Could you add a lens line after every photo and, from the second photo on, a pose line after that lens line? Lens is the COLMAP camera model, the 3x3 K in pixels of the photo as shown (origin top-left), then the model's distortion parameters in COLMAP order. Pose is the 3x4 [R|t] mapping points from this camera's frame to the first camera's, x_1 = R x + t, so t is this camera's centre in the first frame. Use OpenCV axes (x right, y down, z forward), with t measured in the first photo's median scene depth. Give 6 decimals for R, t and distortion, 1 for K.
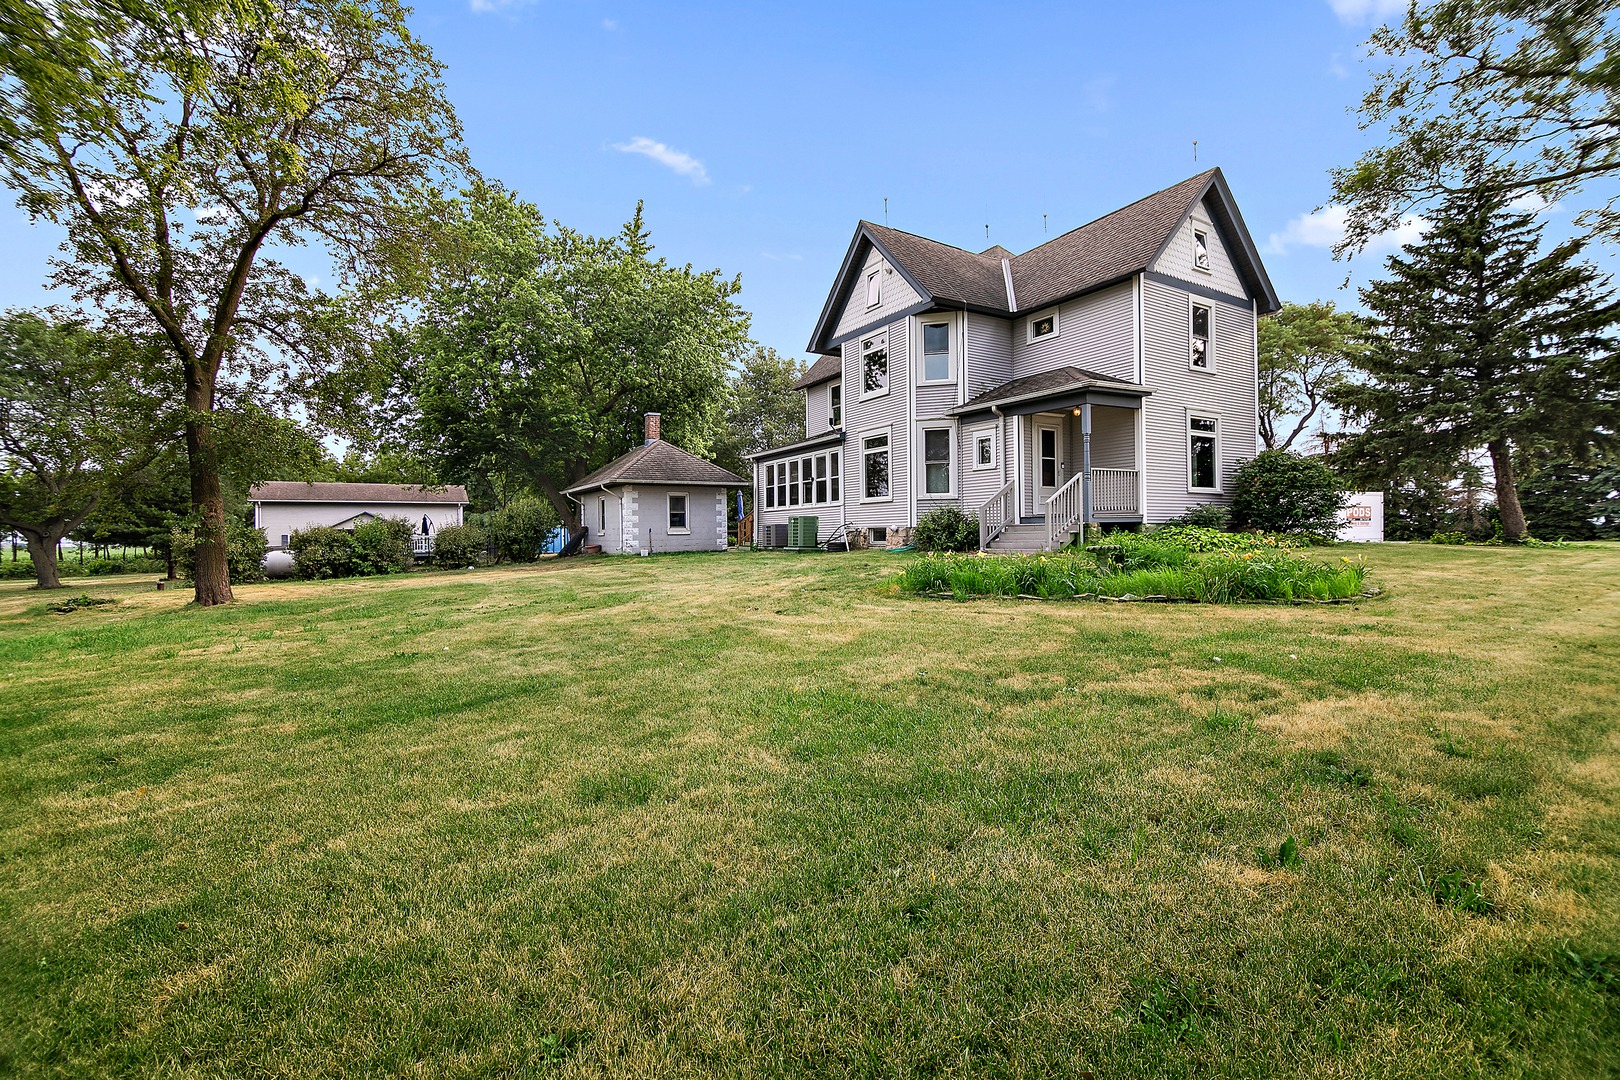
lens RADIAL K [[712.3, 0, 808.0], [0, 712.3, 521.4], [0, 0, 1]] dist [-0.000821, -0.013787]
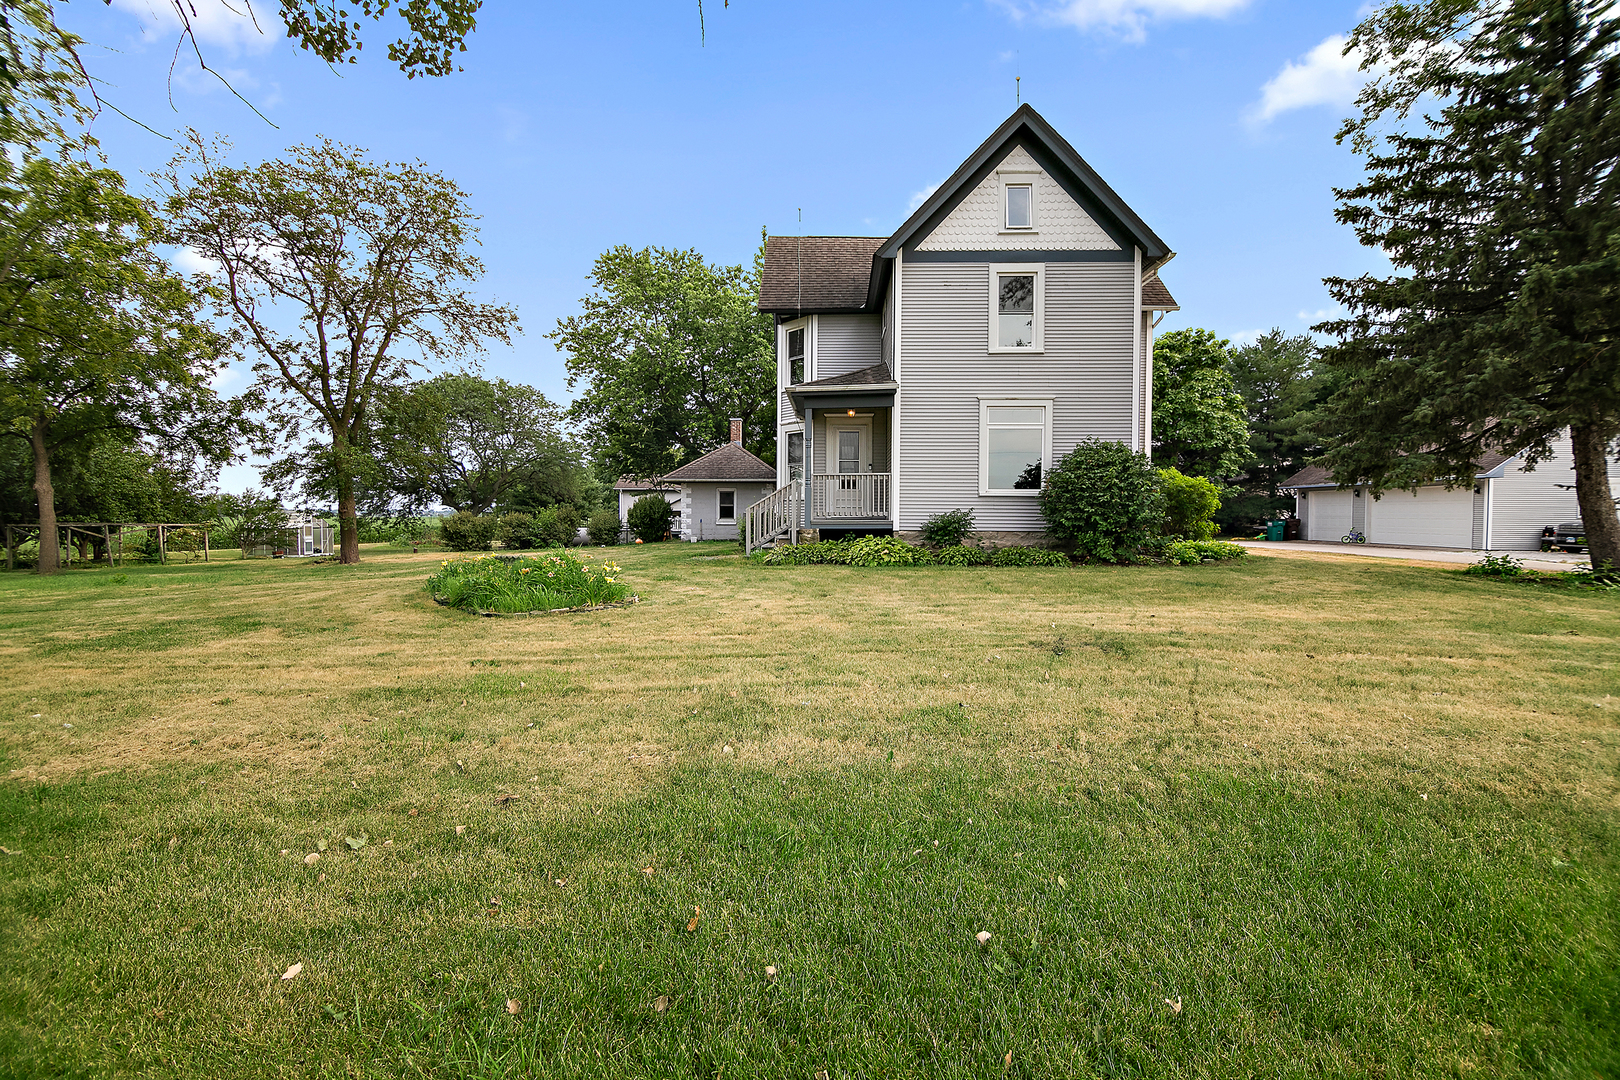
lens RADIAL K [[712.3, 0, 808.0], [0, 712.3, 521.4], [0, 0, 1]] dist [-0.000821, -0.013787]
pose [[0.837595, 0.023974, -0.545766, 0.773931], [-0.009473, 0.999524, 0.029367, -0.031014], [0.546210, -0.019428, 0.837423, 0.144024]]
